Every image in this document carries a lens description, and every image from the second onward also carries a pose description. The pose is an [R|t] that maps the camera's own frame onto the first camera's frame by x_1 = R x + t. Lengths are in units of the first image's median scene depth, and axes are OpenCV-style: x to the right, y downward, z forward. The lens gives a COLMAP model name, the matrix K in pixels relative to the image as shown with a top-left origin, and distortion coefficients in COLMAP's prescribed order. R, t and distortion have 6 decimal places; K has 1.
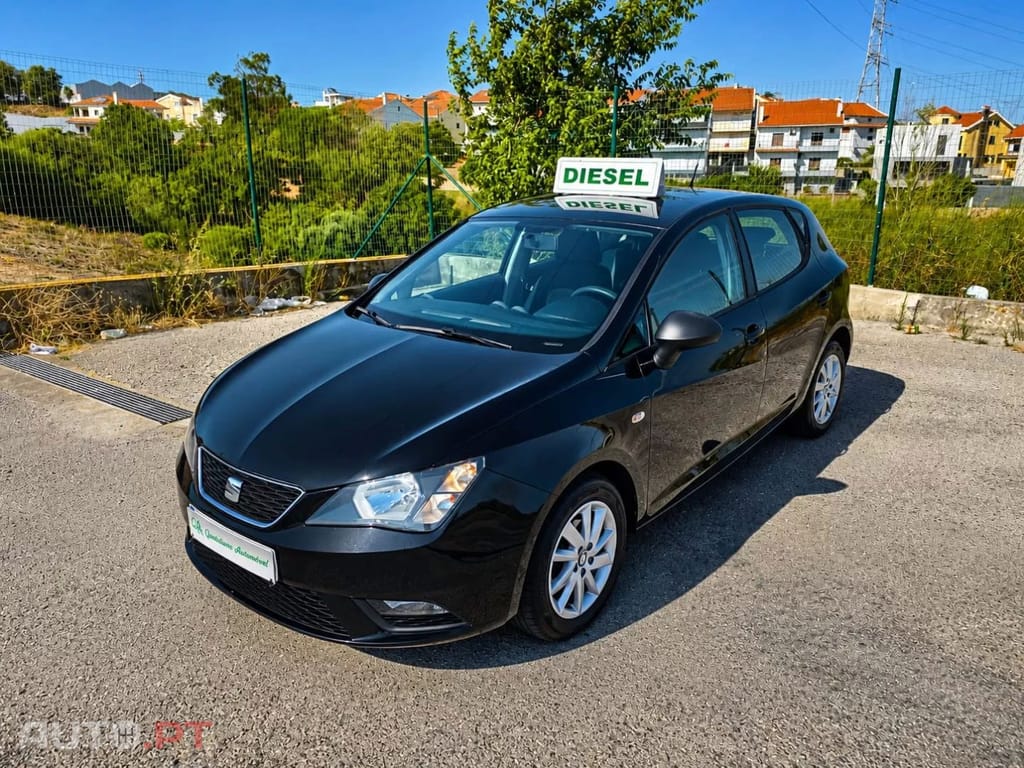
lens RADIAL K [[756.0, 0, 476.4], [0, 756.0, 379.0], [0, 0, 1]] dist [0.057445, -0.102702]
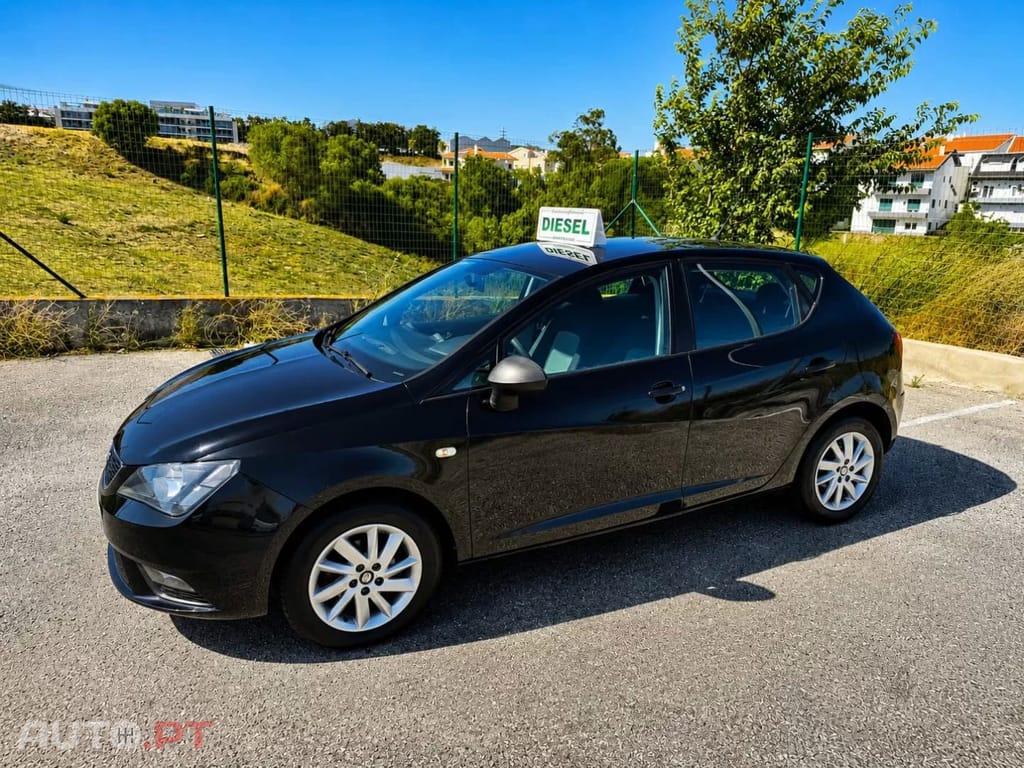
lens RADIAL K [[710.6, 0, 504.9], [0, 710.6, 385.5], [0, 0, 1]] dist [0.049943, -0.059999]
pose [[0.923081, 0.112249, -0.367862, 0.411609], [-0.124615, 0.992155, -0.009953, -0.027950], [0.363859, 0.055028, 0.929827, 0.074488]]
